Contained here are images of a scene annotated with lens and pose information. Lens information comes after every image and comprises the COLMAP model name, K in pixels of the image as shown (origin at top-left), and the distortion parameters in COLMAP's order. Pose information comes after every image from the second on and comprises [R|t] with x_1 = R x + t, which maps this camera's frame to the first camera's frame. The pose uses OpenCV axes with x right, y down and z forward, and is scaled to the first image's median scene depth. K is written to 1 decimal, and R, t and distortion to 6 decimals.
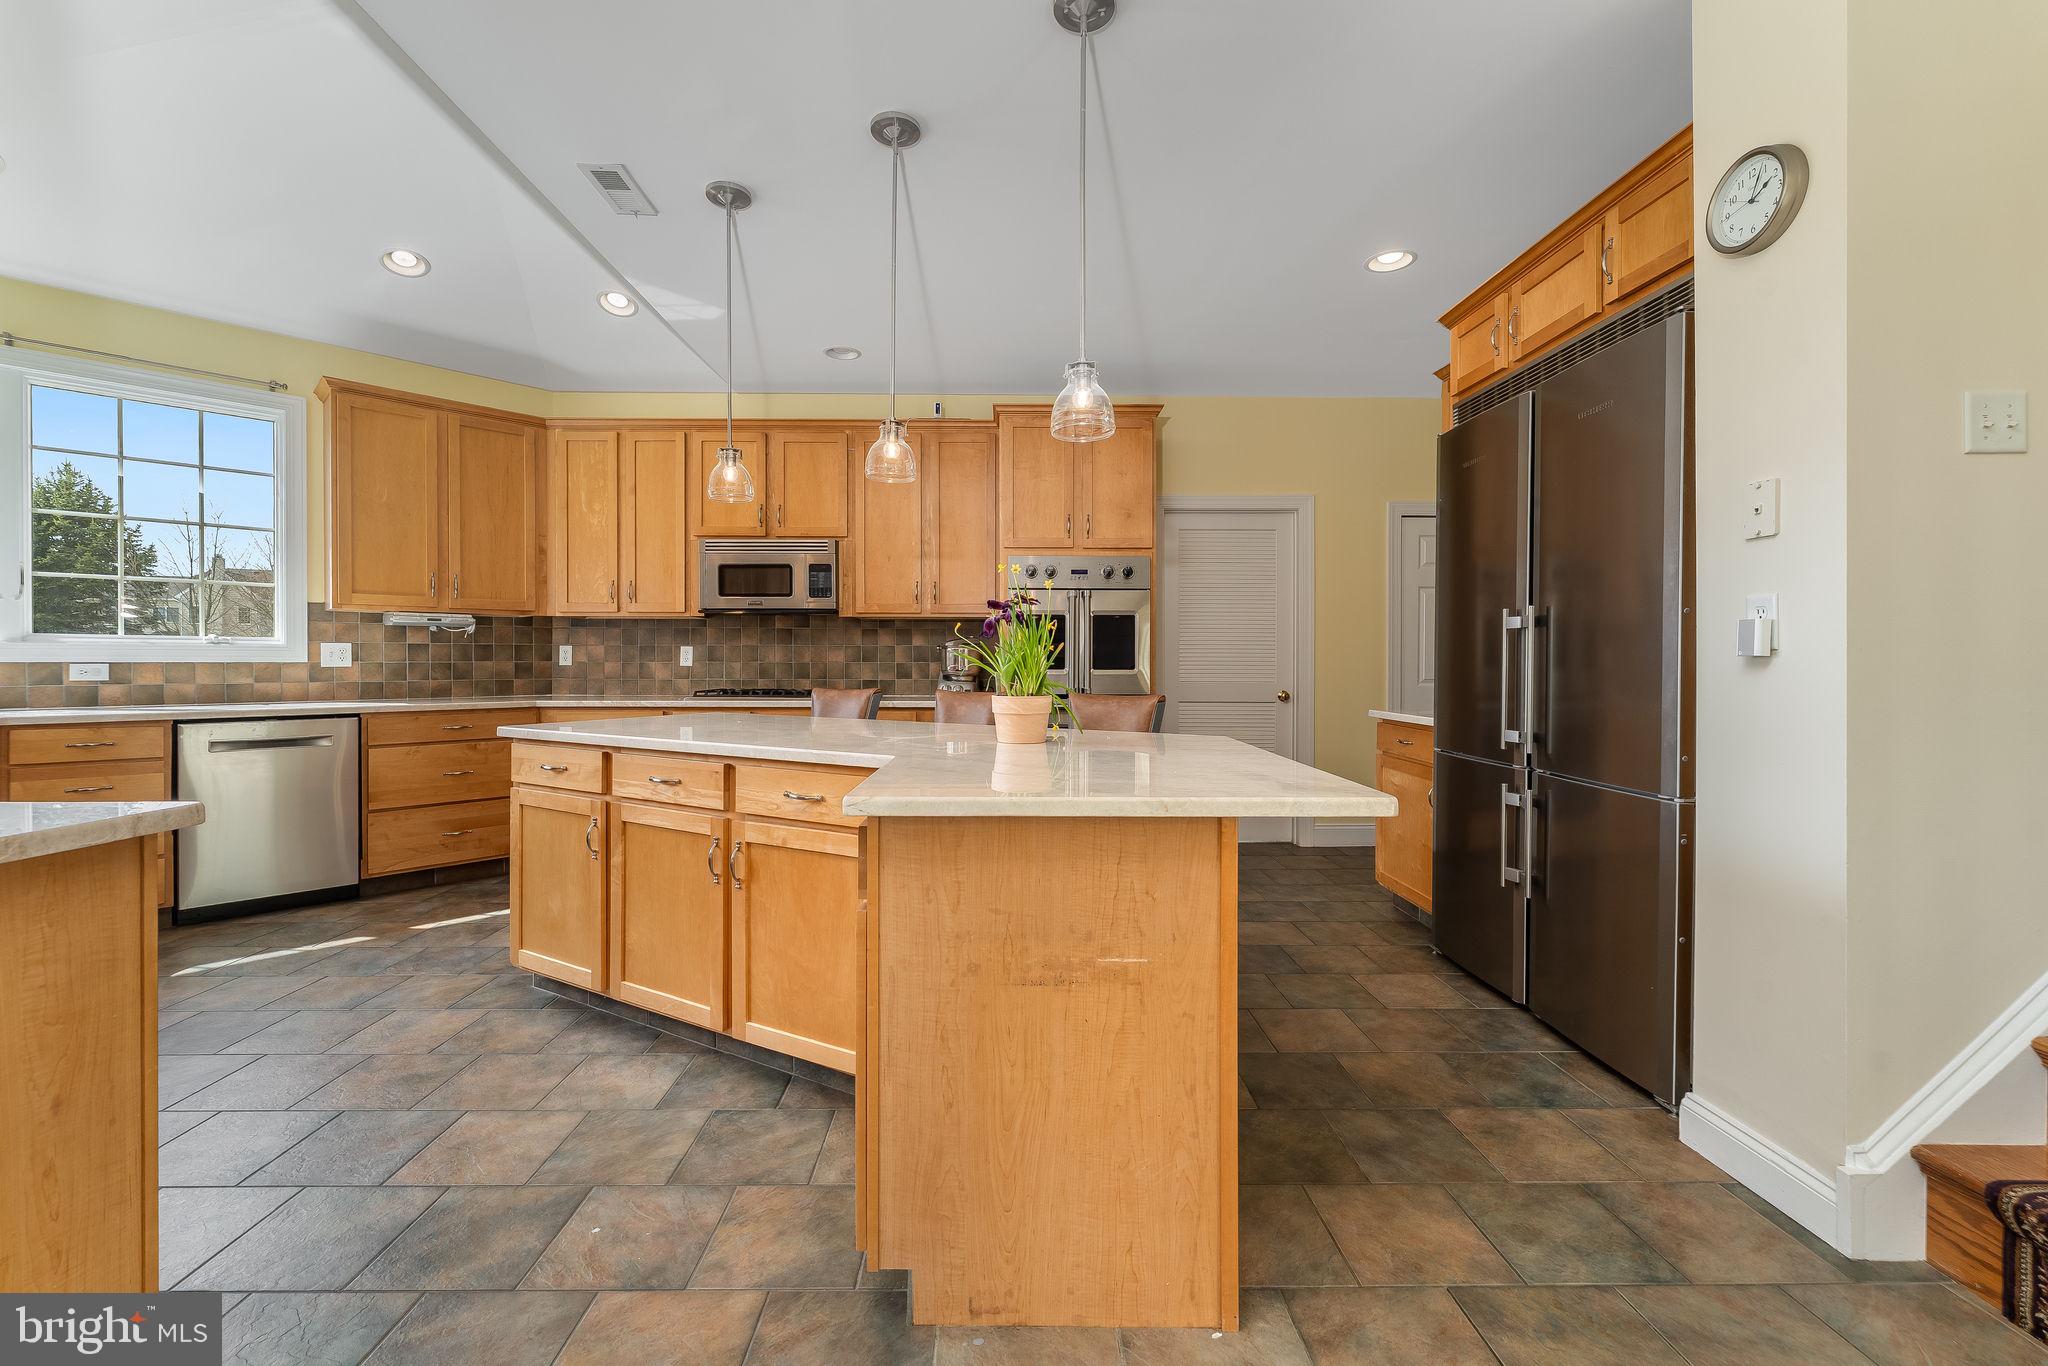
lens RADIAL K [[842.0, 0, 1020.7], [0, 842.0, 669.6], [0, 0, 1]] dist [0.000813, -0.000790]
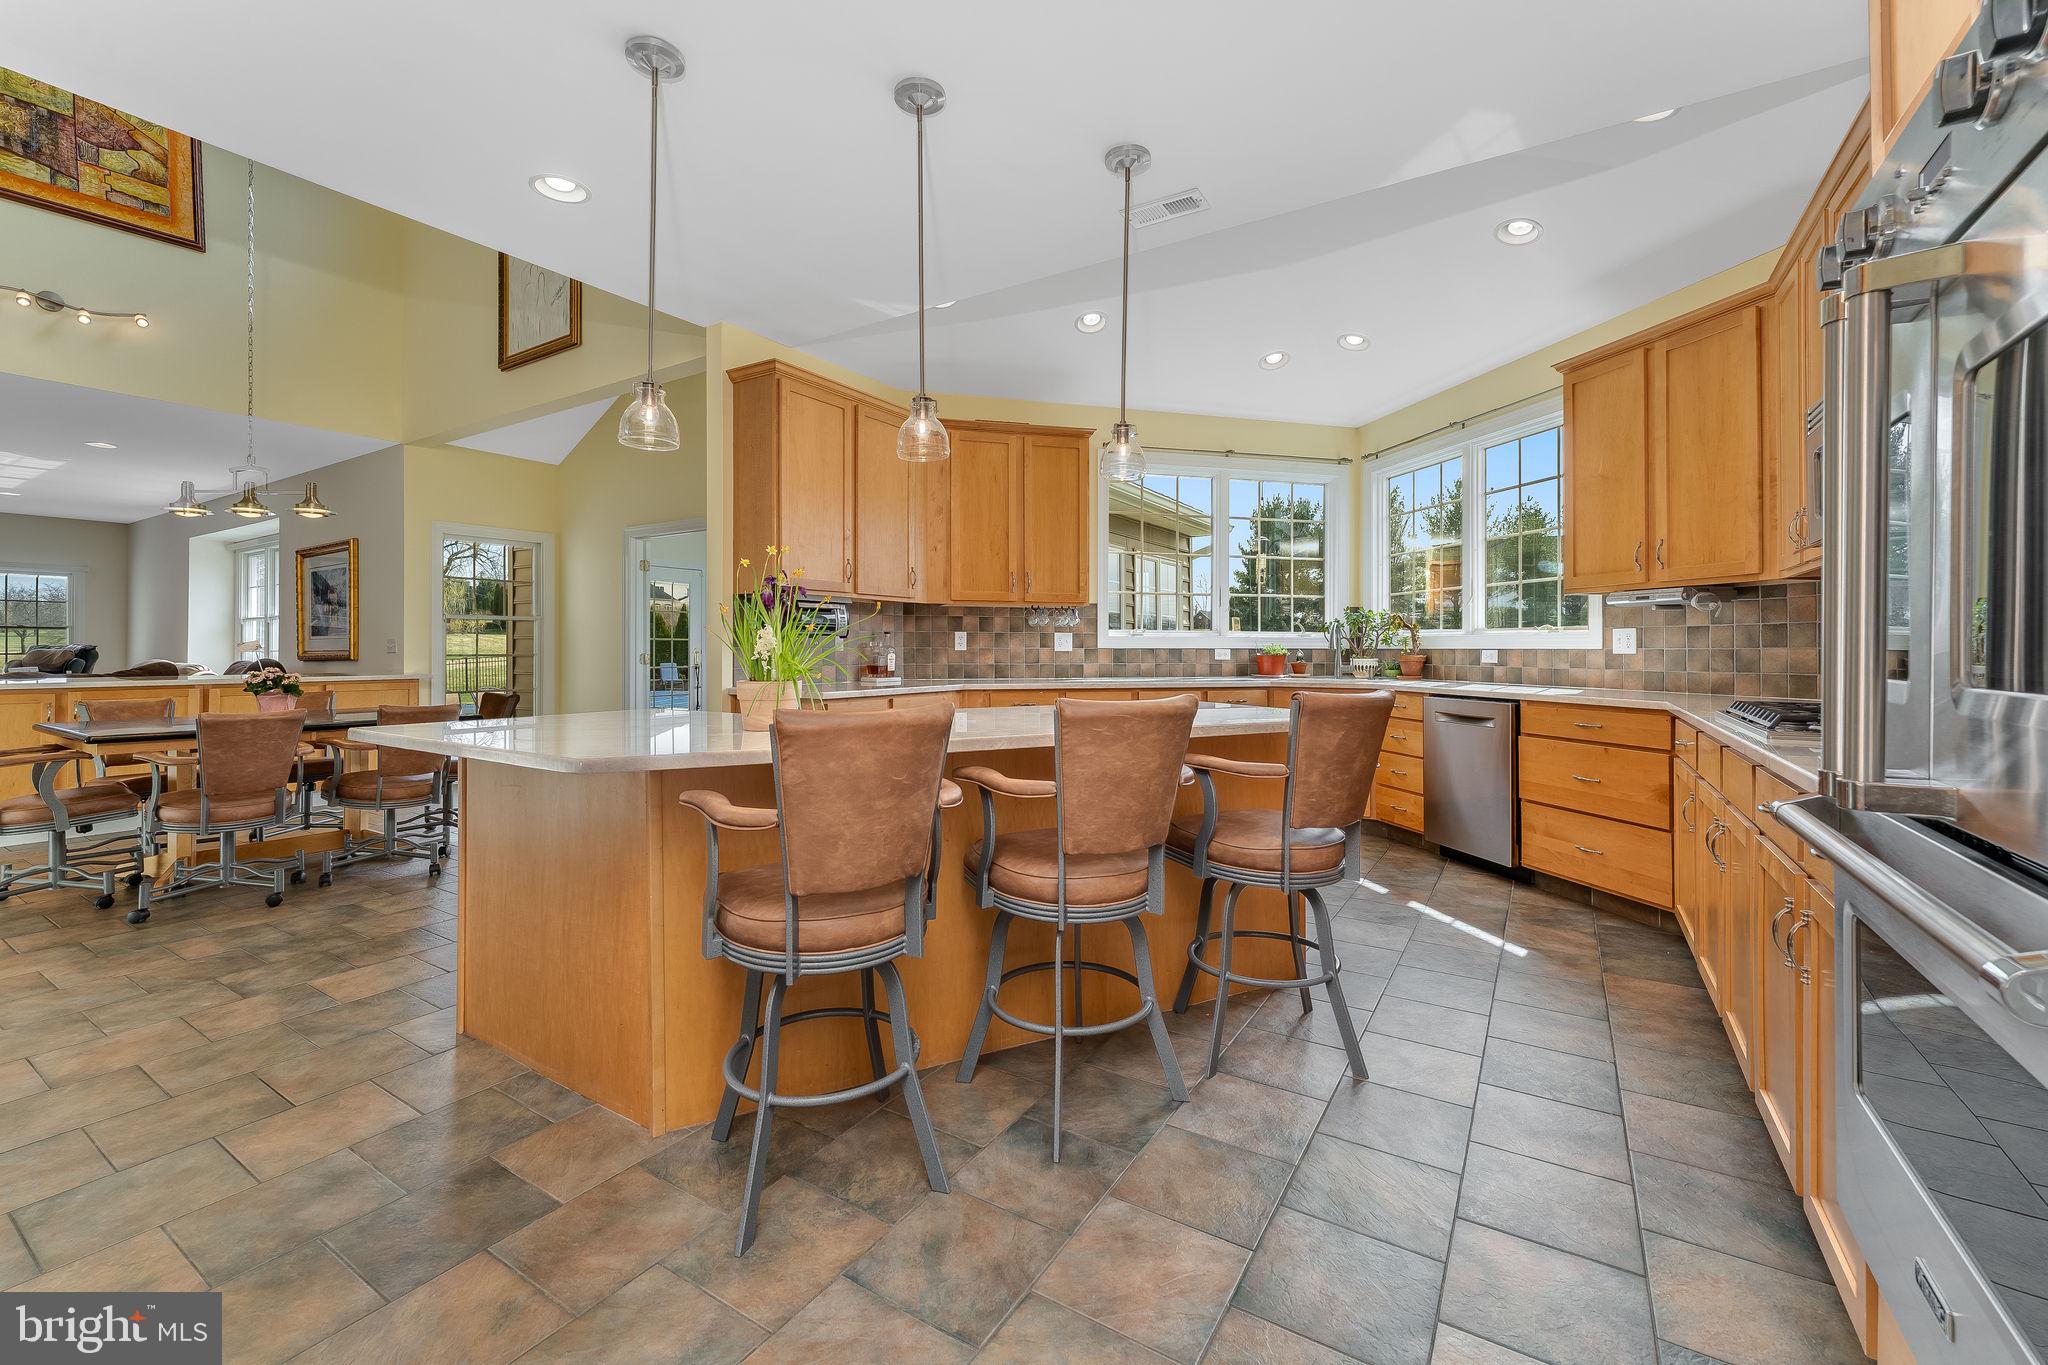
lens RADIAL K [[842.0, 0, 1008.0], [0, 842.0, 651.8], [0, 0, 1]] dist [0.000813, -0.000790]
pose [[-0.558513, 0.002878, -0.829491, 0.448576], [-0.009297, 0.999909, 0.009729, -0.011032], [0.829444, 0.013145, -0.558436, 1.227732]]
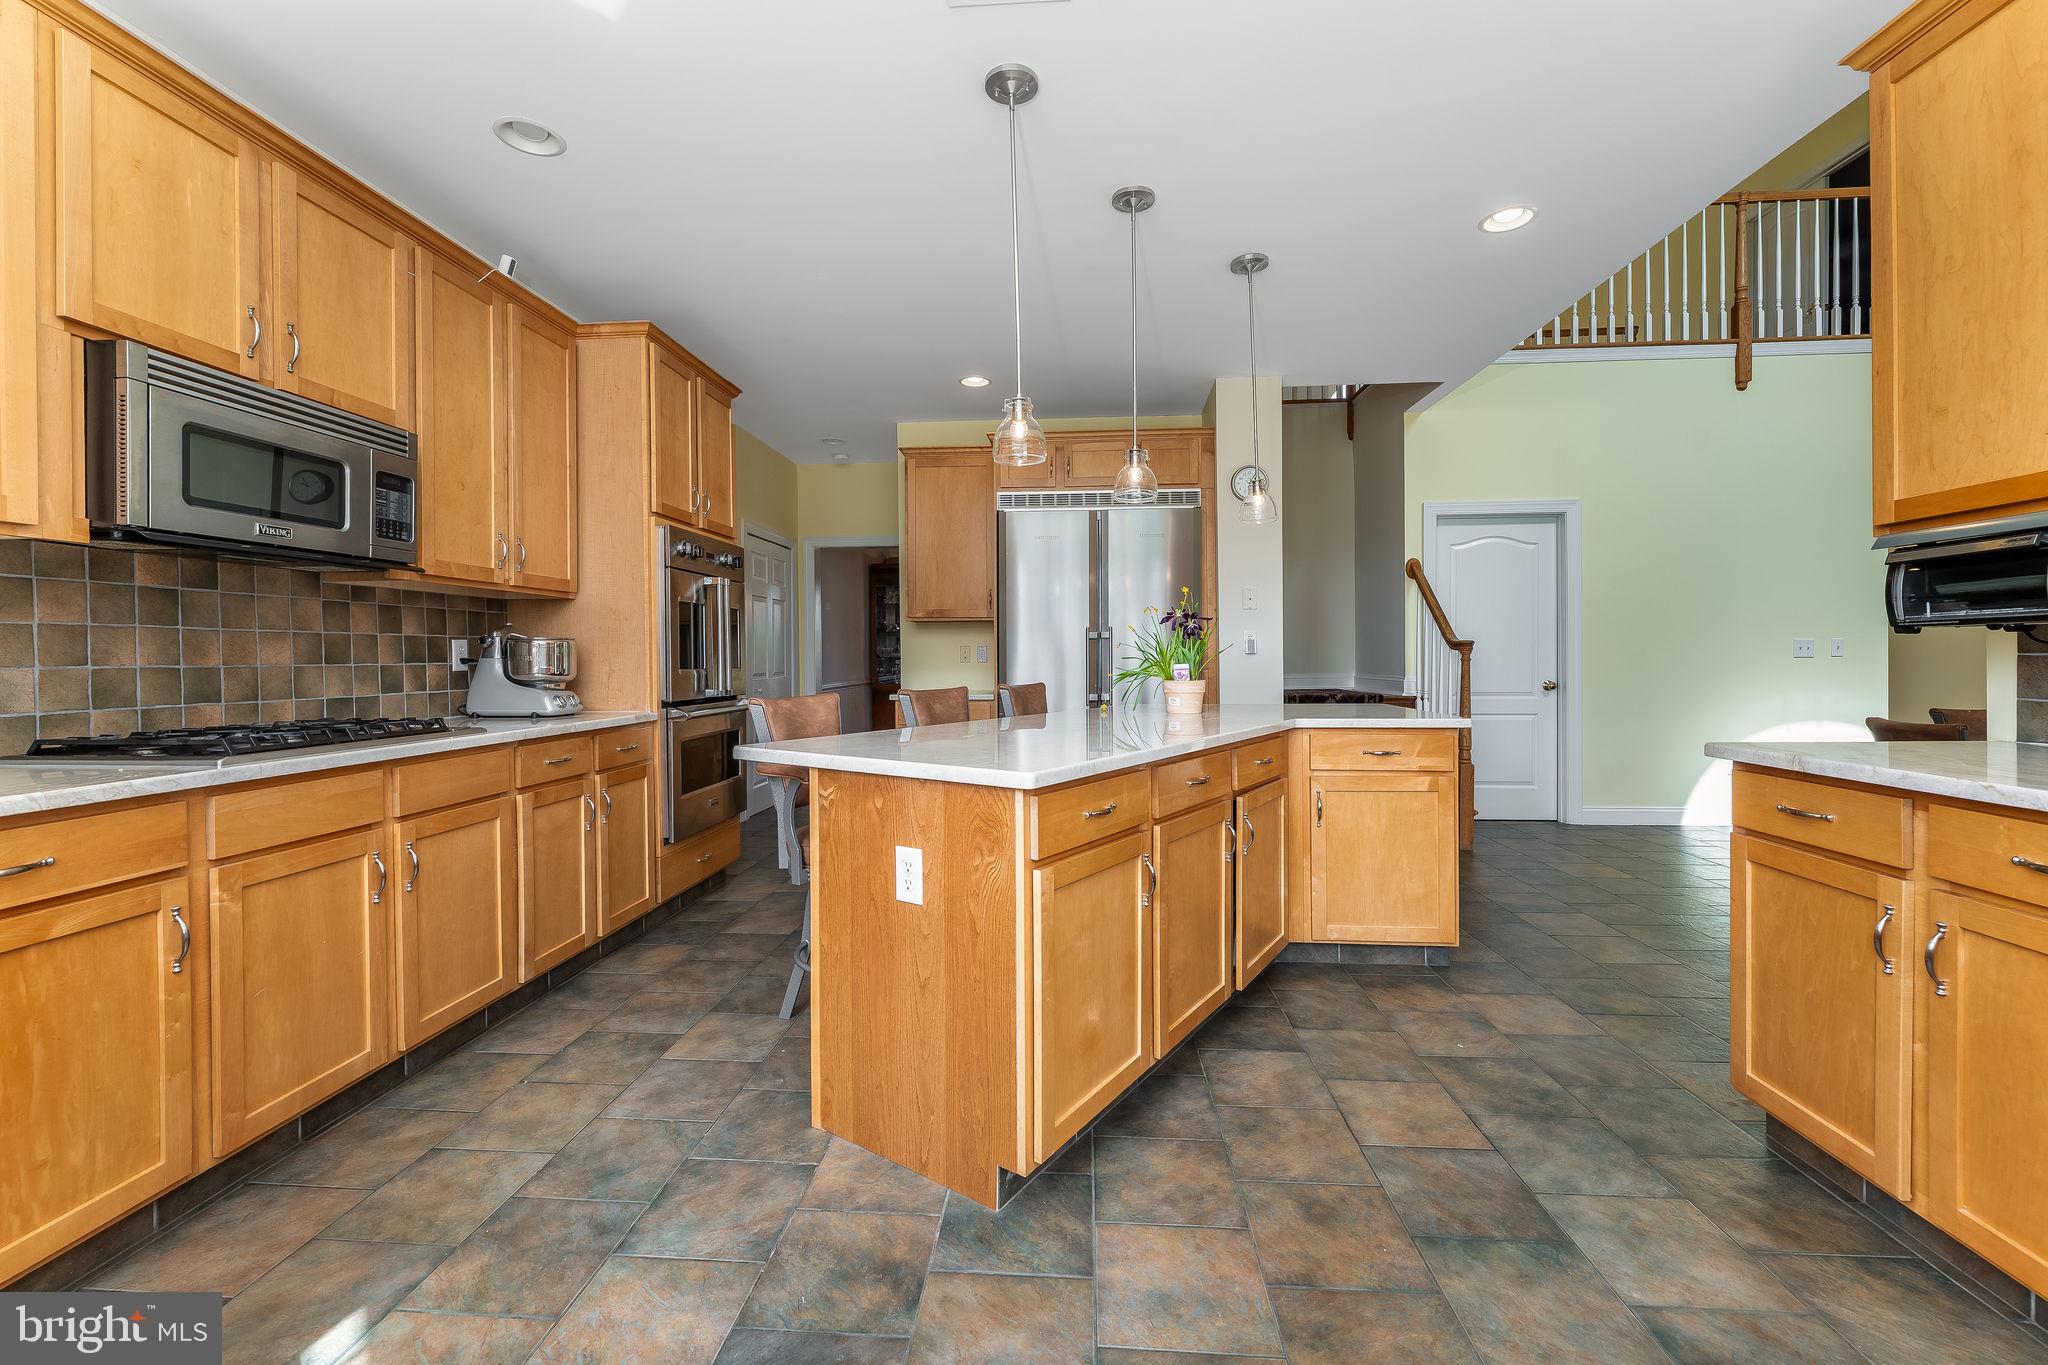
lens RADIAL K [[842.0, 0, 1006.7], [0, 842.0, 670.4], [0, 0, 1]] dist [0.000813, -0.000790]
pose [[0.100618, -0.017848, 0.994765, -0.998676], [0.017009, 0.999724, 0.016216, -0.009605], [-0.994780, 0.015288, 0.100894, 0.801248]]
